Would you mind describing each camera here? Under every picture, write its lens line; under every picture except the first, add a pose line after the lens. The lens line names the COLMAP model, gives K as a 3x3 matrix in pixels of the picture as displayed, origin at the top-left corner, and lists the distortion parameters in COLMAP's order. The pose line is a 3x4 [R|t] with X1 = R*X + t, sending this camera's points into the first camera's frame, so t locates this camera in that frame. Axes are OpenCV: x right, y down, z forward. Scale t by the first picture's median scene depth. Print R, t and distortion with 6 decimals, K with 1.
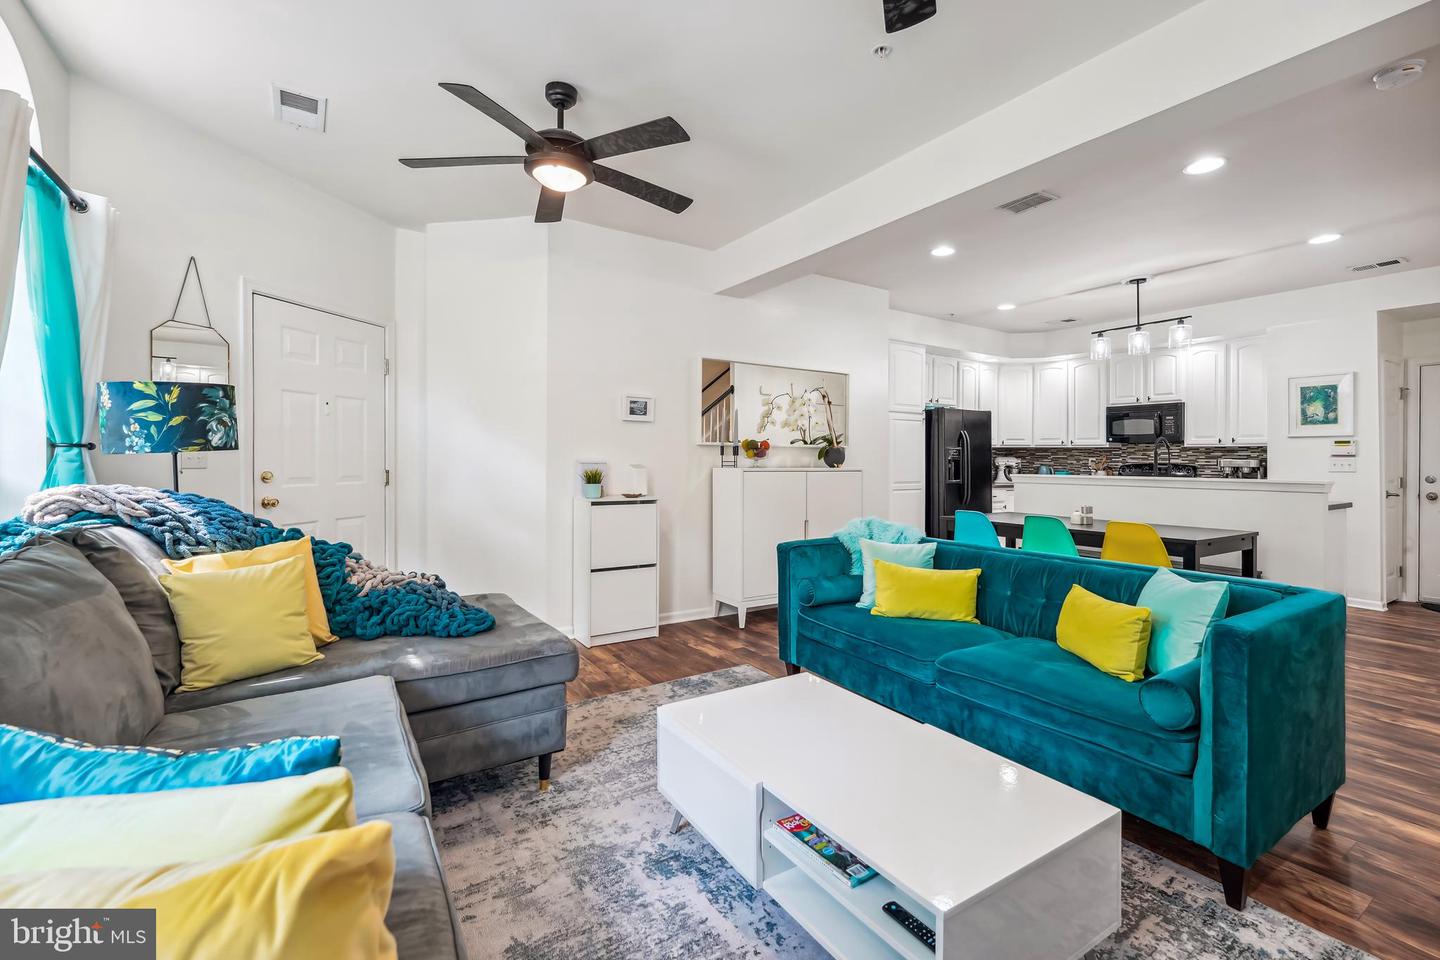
lens RADIAL K [[630.1, 0, 714.5], [0, 630.1, 455.6], [0, 0, 1]] dist [-0.001850, -0.000456]
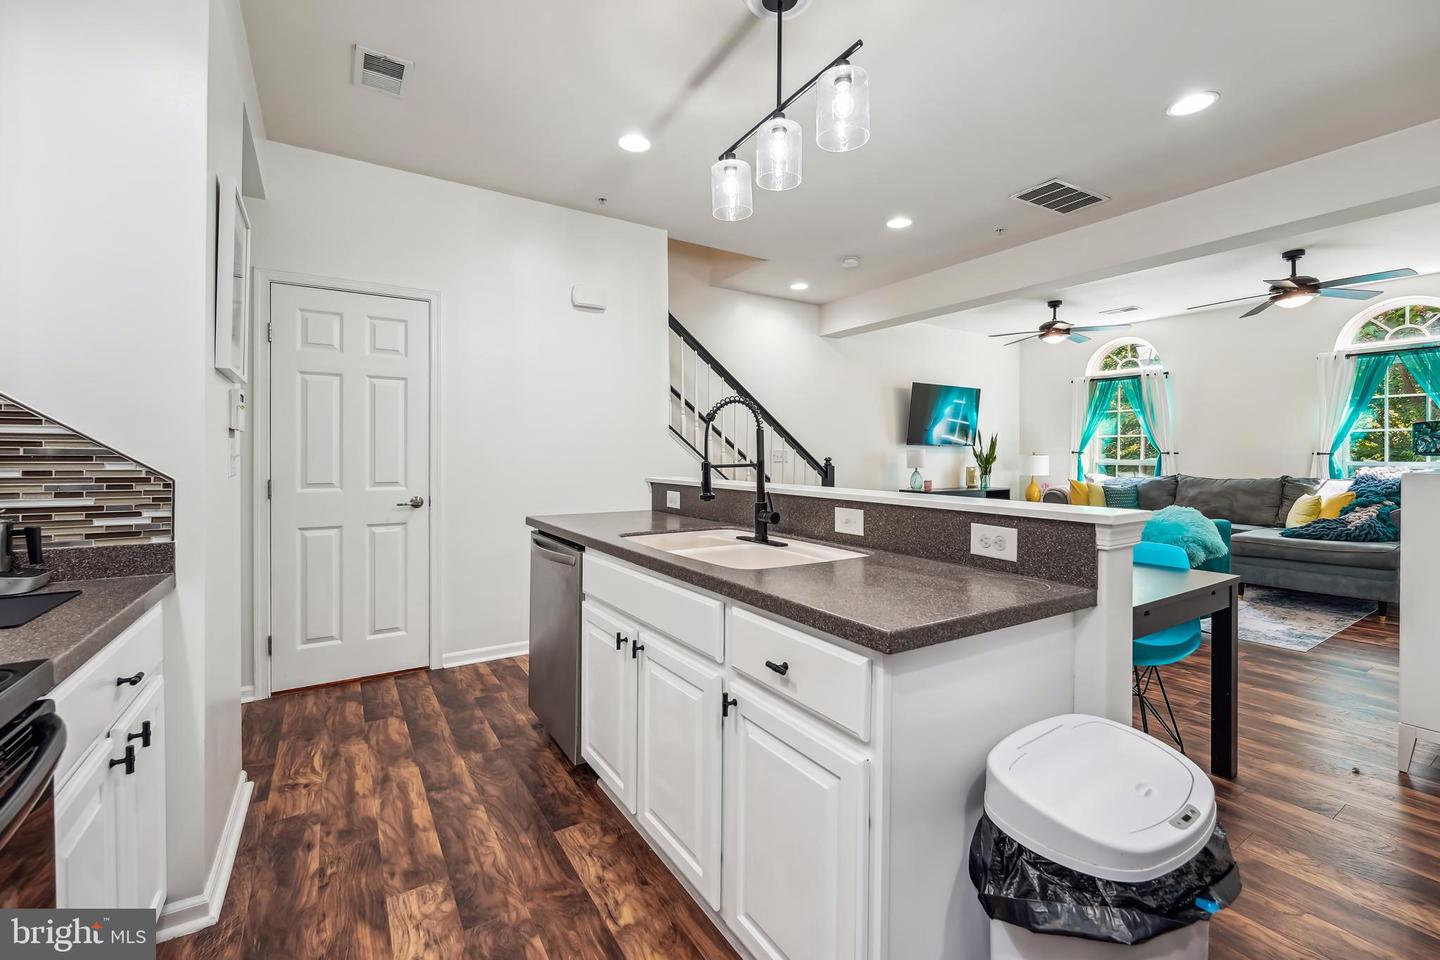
lens RADIAL K [[593.0, 0, 699.5], [0, 593.0, 460.3], [0, 0, 1]] dist [-0.003490, 0.000151]
pose [[-0.999684, -0.007437, 0.024021, 0.708807], [-0.007393, 0.999971, 0.001927, 0.012258], [-0.024035, 0.001748, -0.999710, 1.364490]]
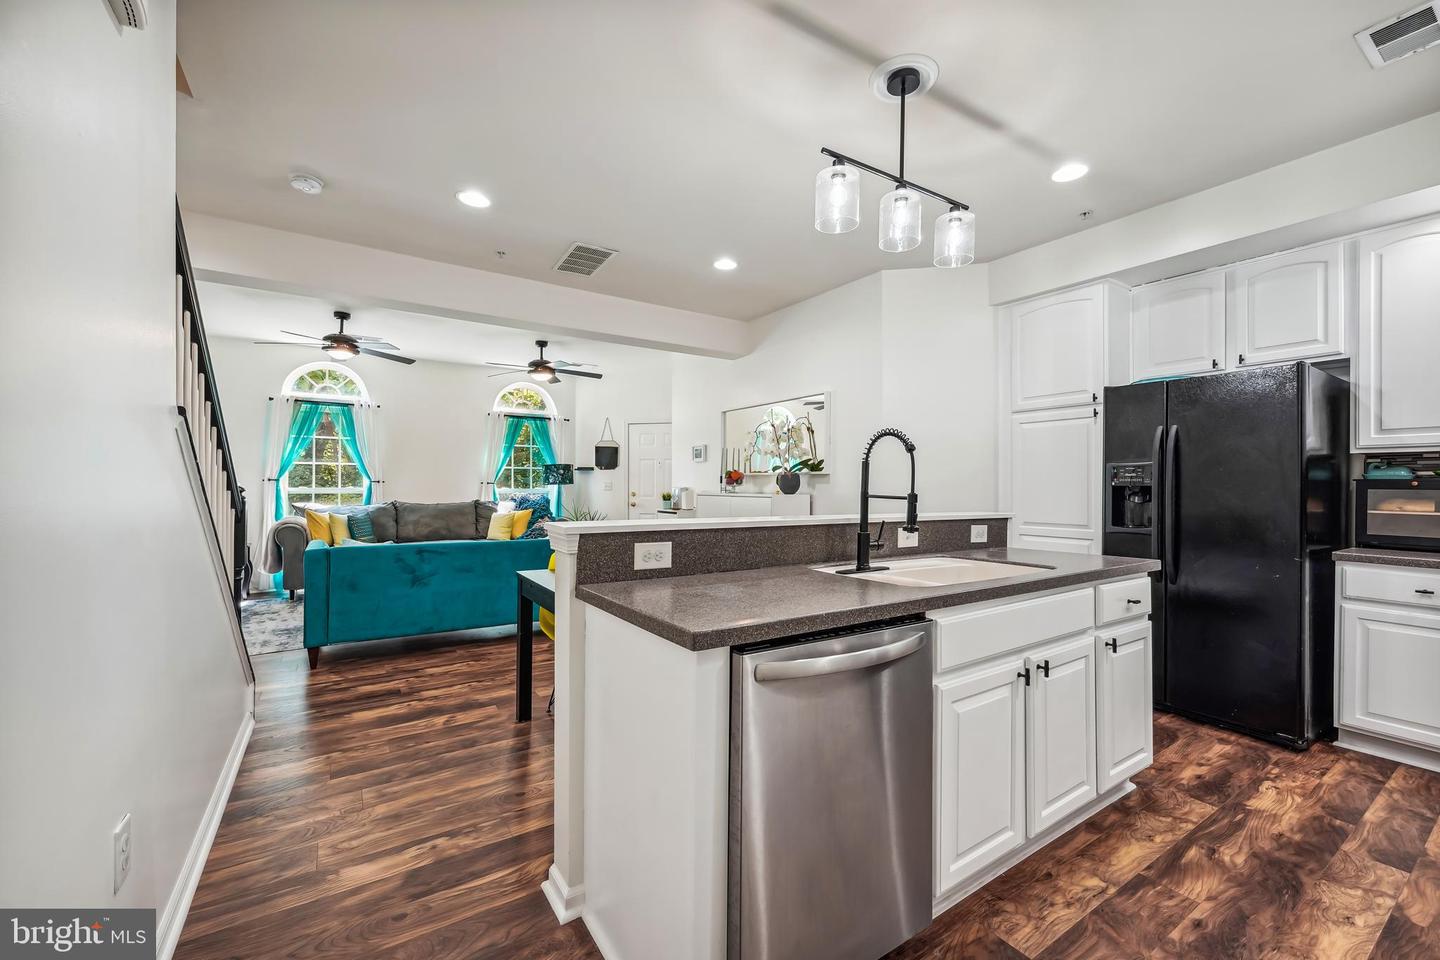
lens RADIAL K [[593.0, 0, 725.0], [0, 593.0, 484.5], [0, 0, 1]] dist [-0.003490, 0.000151]
pose [[0.010737, -0.008852, -0.999903, 1.091539], [0.001343, 0.999960, -0.008838, 0.011371], [0.999941, -0.001248, 0.010749, 0.856443]]
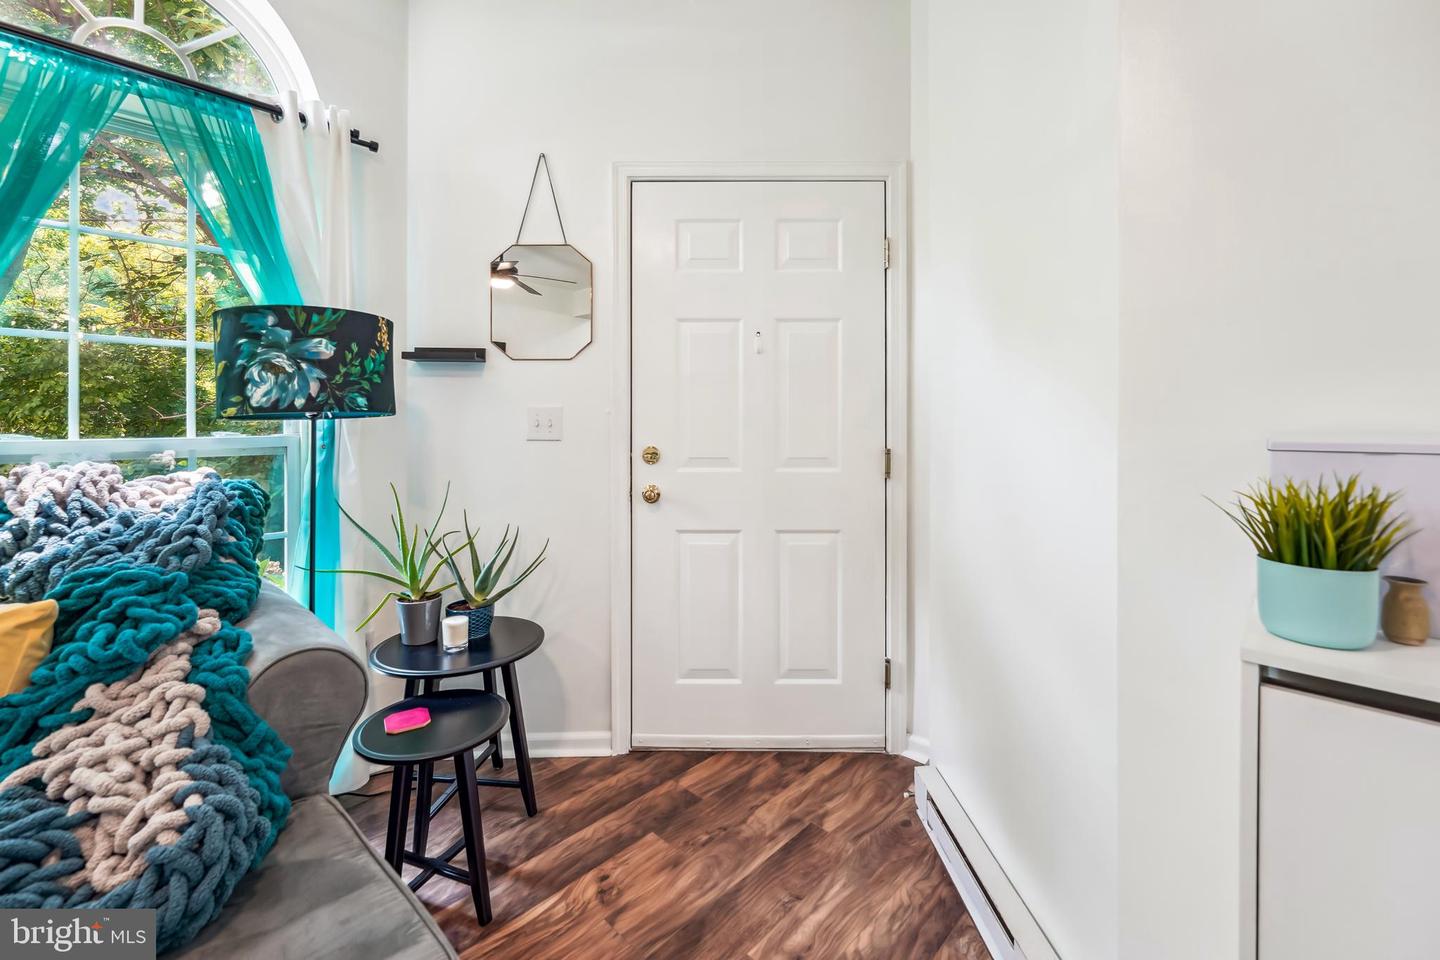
lens RADIAL K [[593.0, 0, 715.4], [0, 593.0, 417.9], [0, 0, 1]] dist [-0.003490, 0.000151]
pose [[0.247779, -0.014285, -0.968711, -0.056829], [0.006899, 0.999892, -0.012980, 0.002896], [0.968792, -0.003467, 0.247851, 0.578092]]
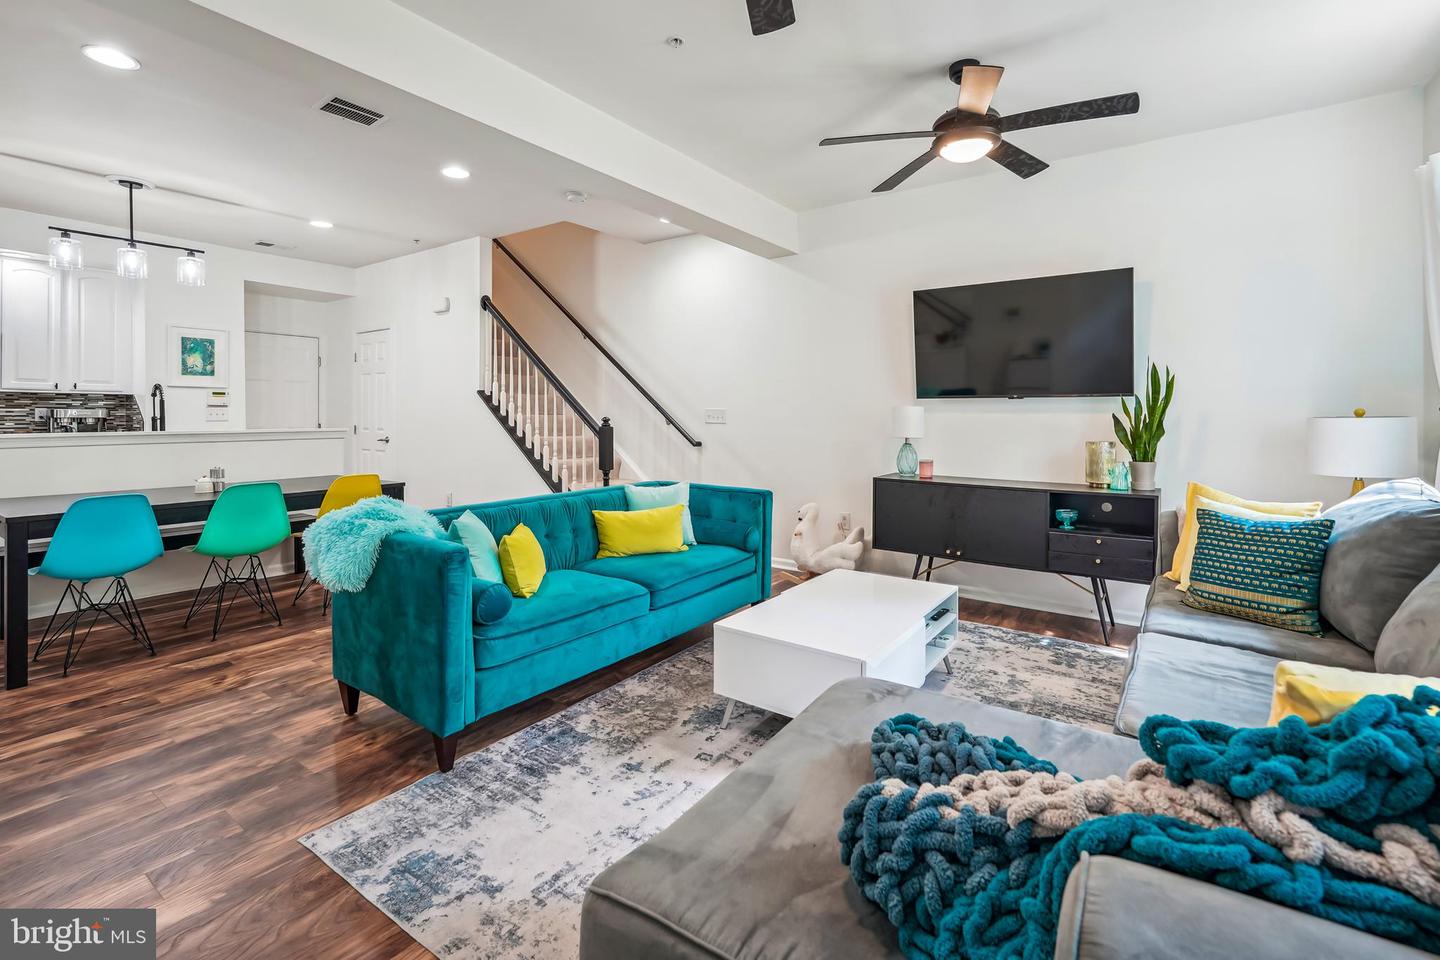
lens RADIAL K [[630.1, 0, 742.8], [0, 630.1, 415.4], [0, 0, 1]] dist [-0.001850, -0.000456]
pose [[-0.399319, -0.010980, 0.916746, -0.353416], [-0.012928, 0.999896, 0.006344, -0.001936], [-0.916721, -0.009319, -0.399420, 0.594819]]
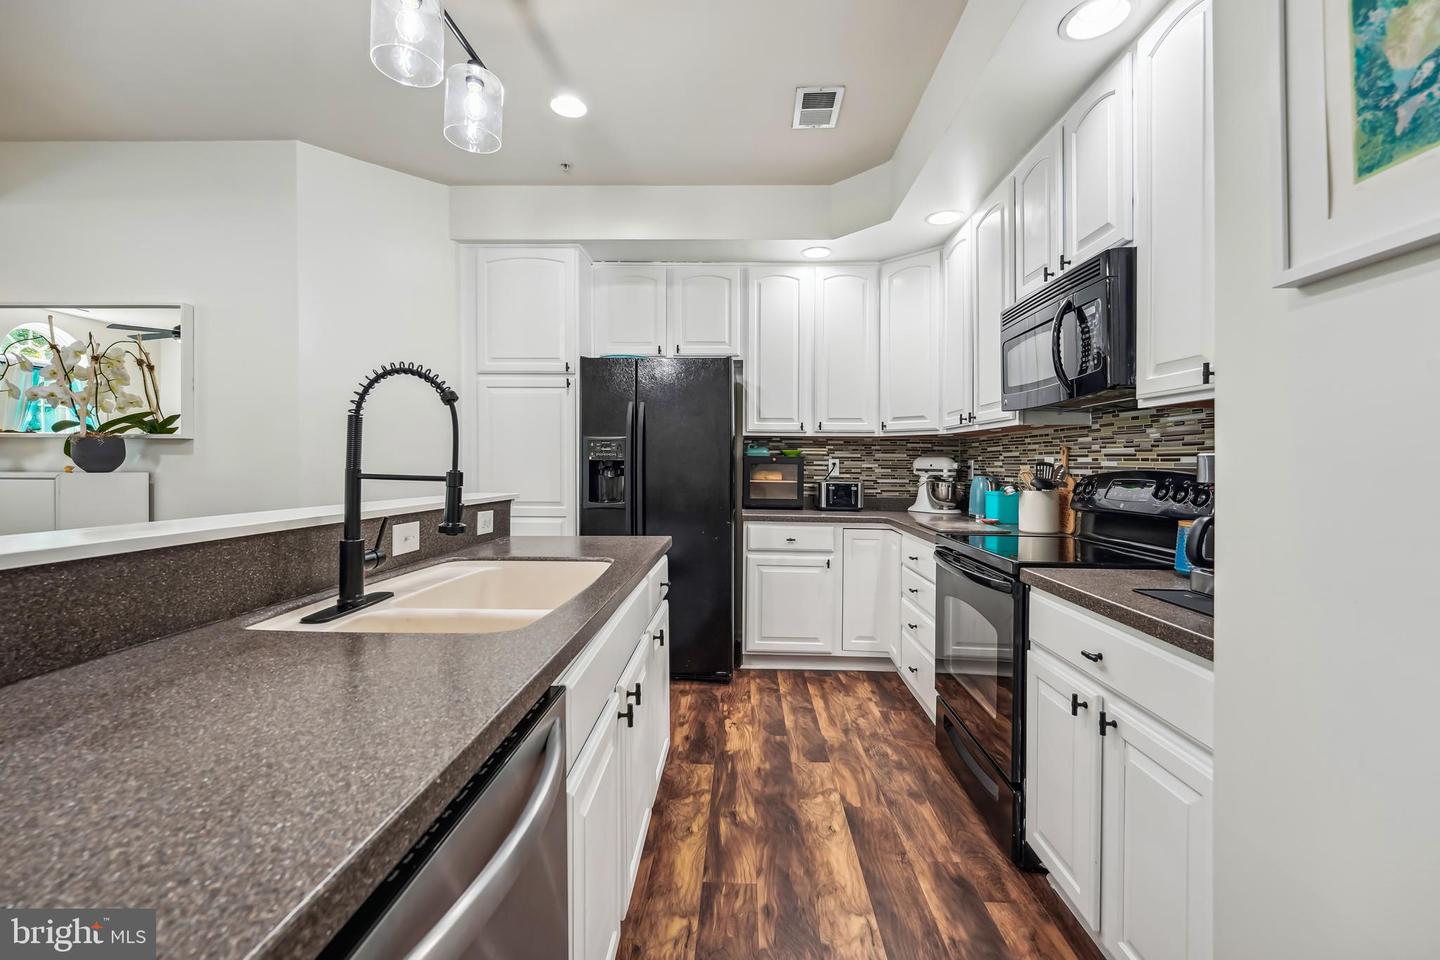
lens RADIAL K [[593.0, 0, 707.3], [0, 593.0, 471.4], [0, 0, 1]] dist [-0.003490, 0.000151]
pose [[0.821088, 0.007611, -0.570751, 0.914319], [0.000697, 0.999897, 0.014336, 0.010702], [0.570802, -0.012169, 0.820998, 0.844228]]
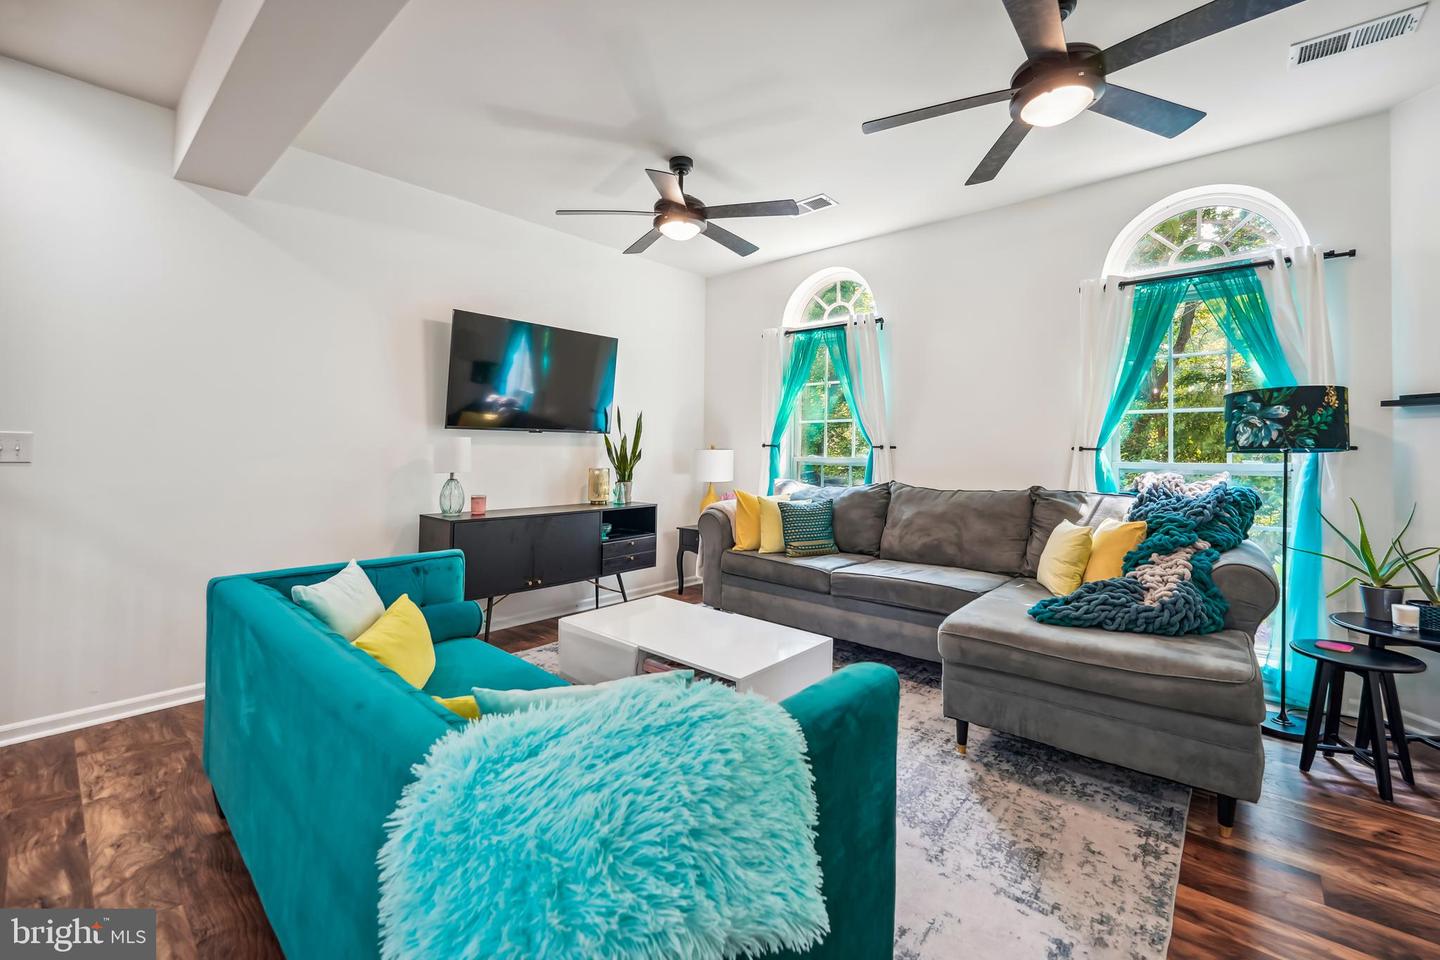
lens RADIAL K [[593.0, 0, 704.9], [0, 593.0, 447.6], [0, 0, 1]] dist [-0.003490, 0.000151]
pose [[-0.966381, -0.014574, -0.256700, 0.185104], [-0.011652, 0.999849, -0.012902, 0.005726], [0.256849, -0.009478, -0.966405, 0.798254]]
